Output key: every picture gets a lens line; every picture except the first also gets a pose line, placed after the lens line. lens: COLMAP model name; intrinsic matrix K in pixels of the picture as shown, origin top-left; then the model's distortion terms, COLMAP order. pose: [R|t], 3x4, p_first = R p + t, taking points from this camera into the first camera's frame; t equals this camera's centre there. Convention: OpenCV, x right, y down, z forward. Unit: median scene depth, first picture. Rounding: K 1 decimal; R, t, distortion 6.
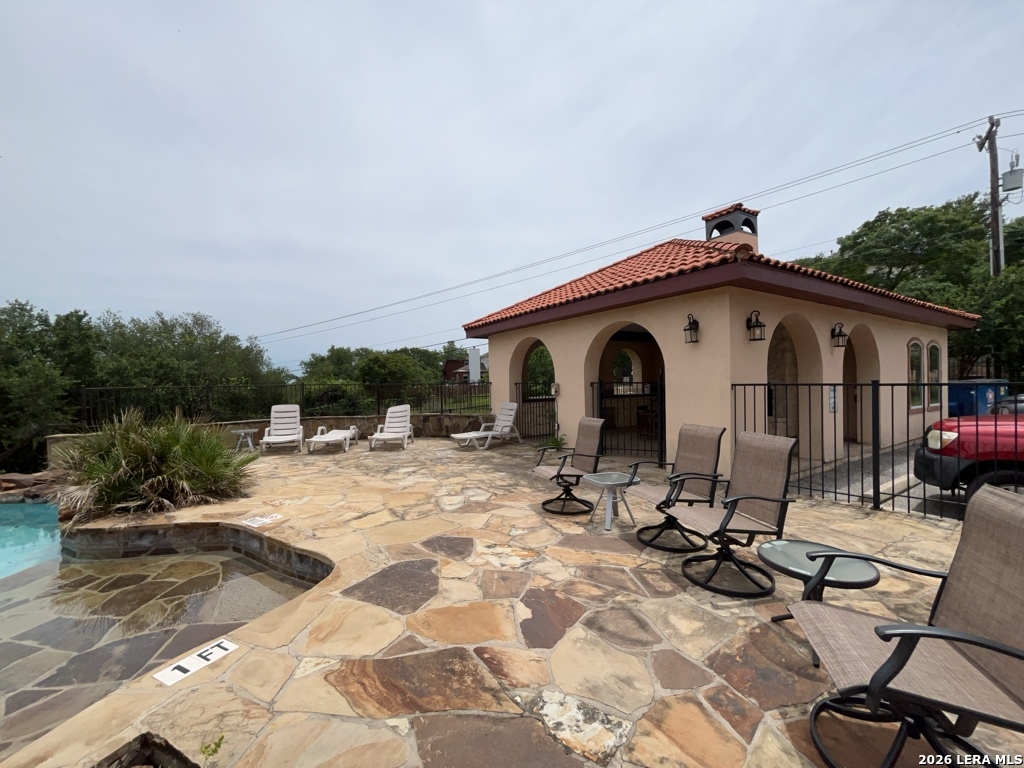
lens RADIAL K [[414.5, 0, 514.0], [0, 414.5, 383.2], [0, 0, 1]] dist [-0.002693, 0.000008]
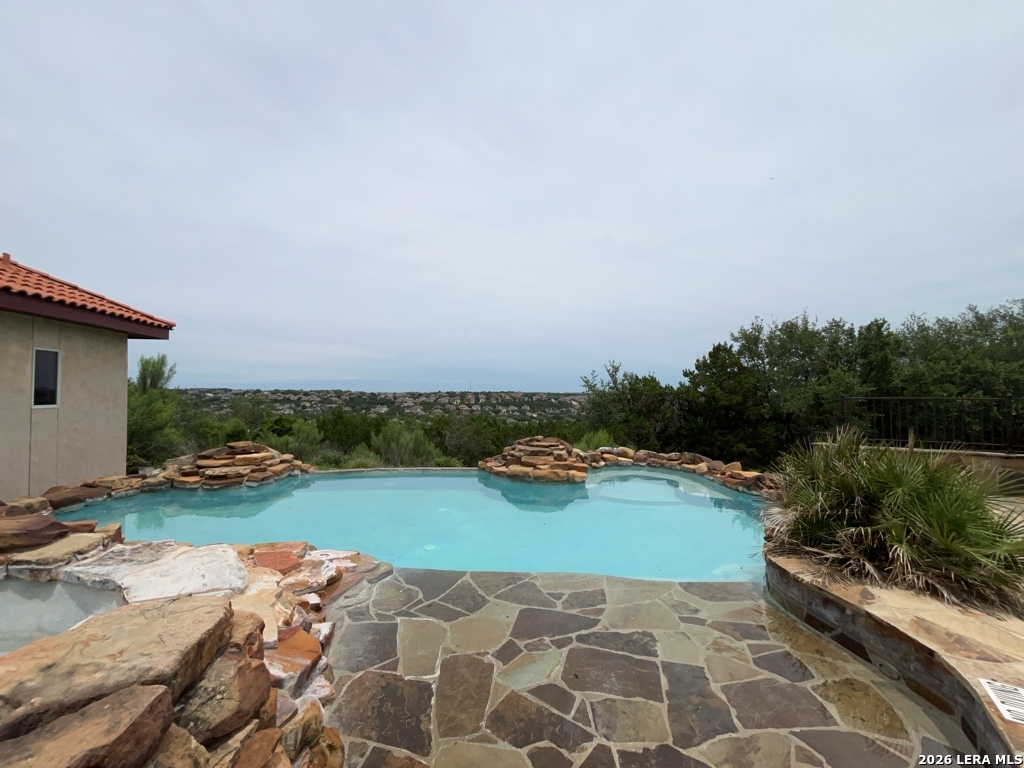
lens RADIAL K [[414.5, 0, 514.0], [0, 414.5, 383.2], [0, 0, 1]] dist [-0.002693, 0.000008]
pose [[0.002162, -0.008027, -0.999965, -0.038076], [-0.006899, 0.999944, -0.008042, -0.003654], [0.999974, 0.006917, 0.002107, 0.104275]]
